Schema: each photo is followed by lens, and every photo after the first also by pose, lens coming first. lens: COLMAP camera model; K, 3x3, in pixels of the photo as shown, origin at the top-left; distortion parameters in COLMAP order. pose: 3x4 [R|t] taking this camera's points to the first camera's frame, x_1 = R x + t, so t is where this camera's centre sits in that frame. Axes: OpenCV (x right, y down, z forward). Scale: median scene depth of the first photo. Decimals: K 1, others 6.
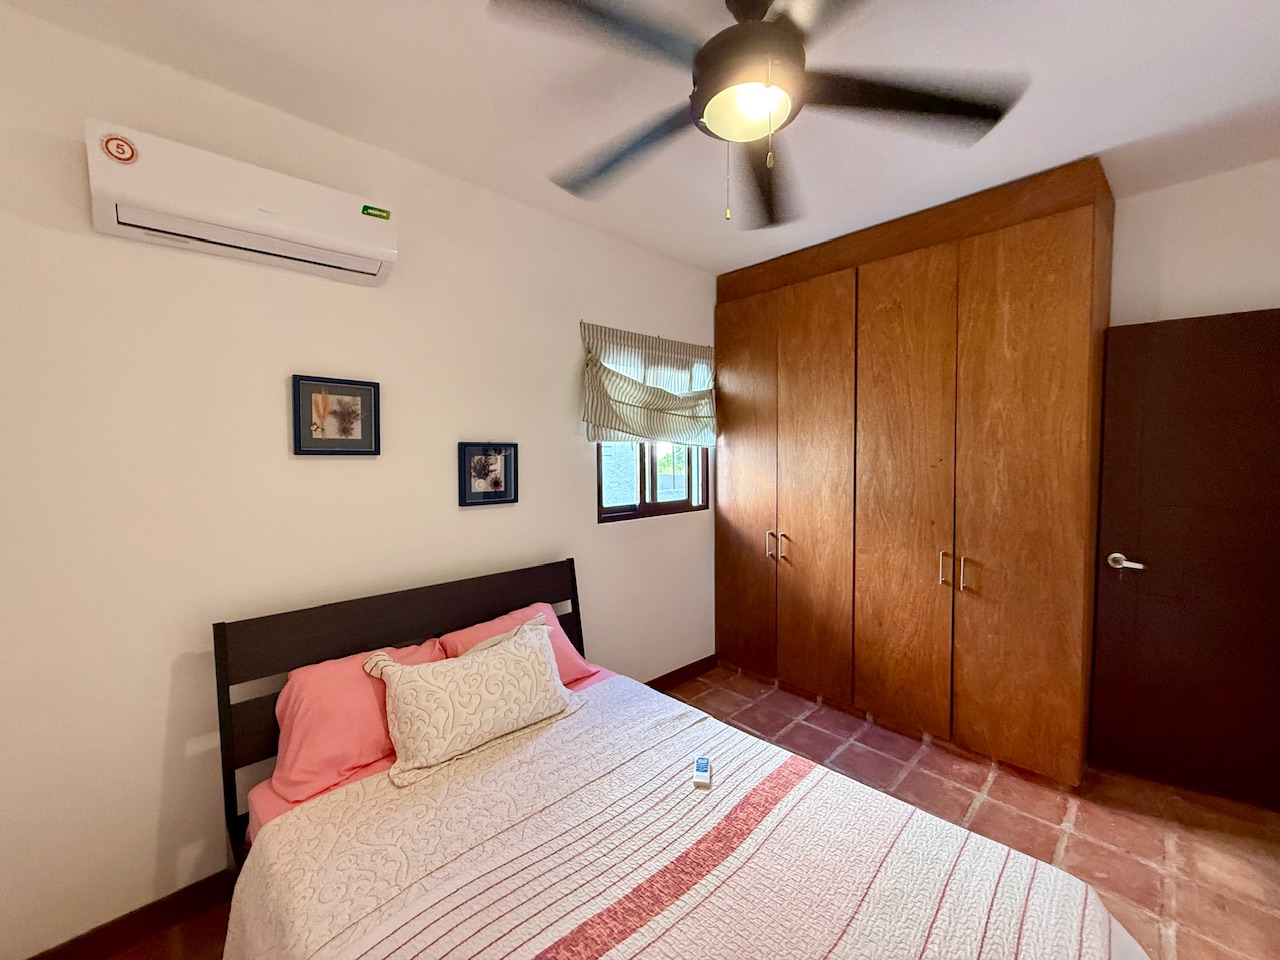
lens RADIAL K [[511.7, 0, 636.4], [0, 511.7, 477.6], [0, 0, 1]] dist [0.000381, -0.000442]
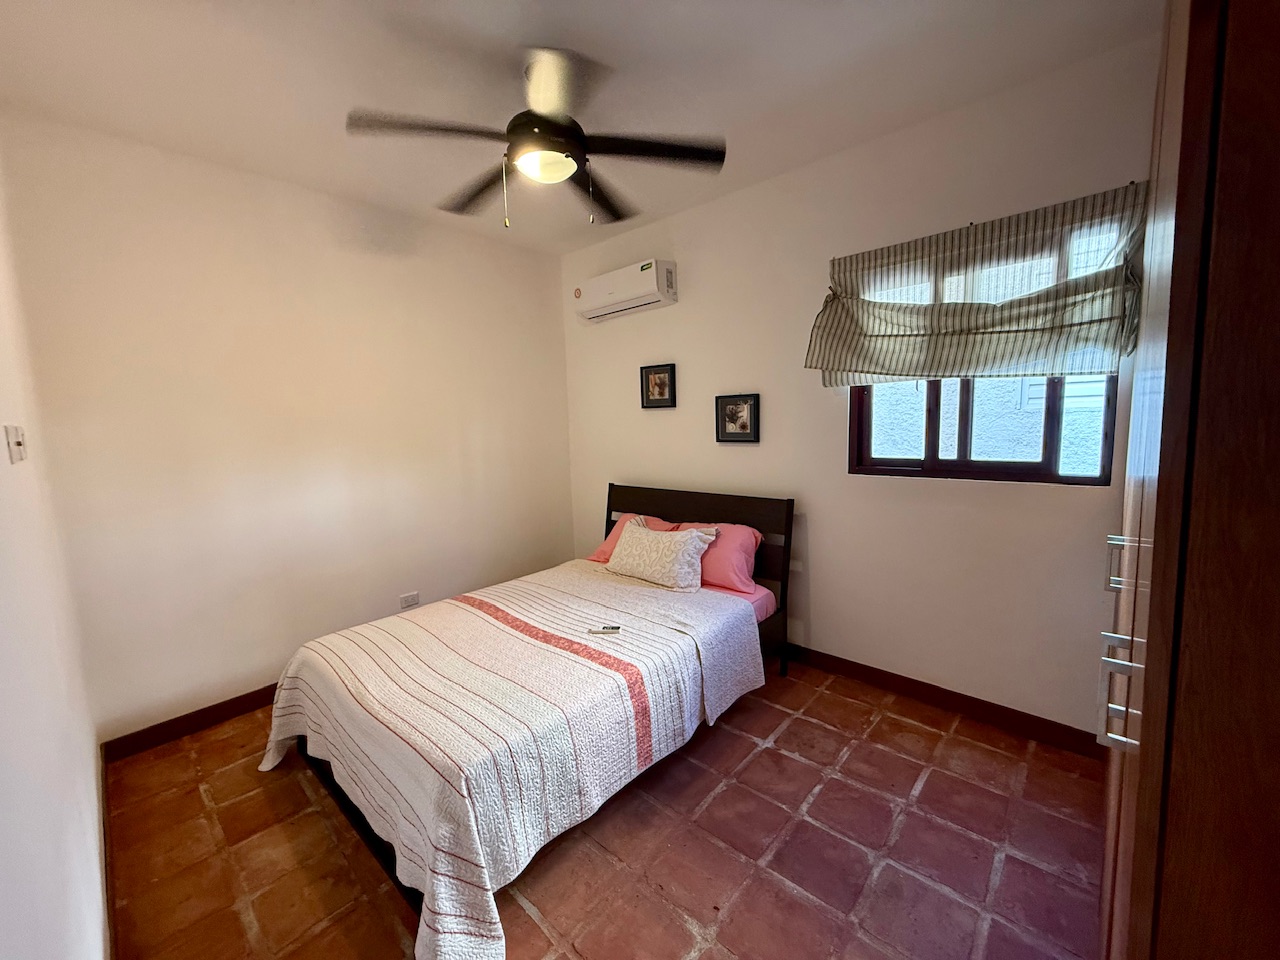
lens RADIAL K [[511.7, 0, 636.4], [0, 511.7, 477.6], [0, 0, 1]] dist [0.000381, -0.000442]
pose [[0.058170, 0.122479, -0.990765, 1.006536], [-0.010861, 0.992464, 0.122051, -0.016060], [0.998248, 0.003661, 0.059062, 0.669959]]
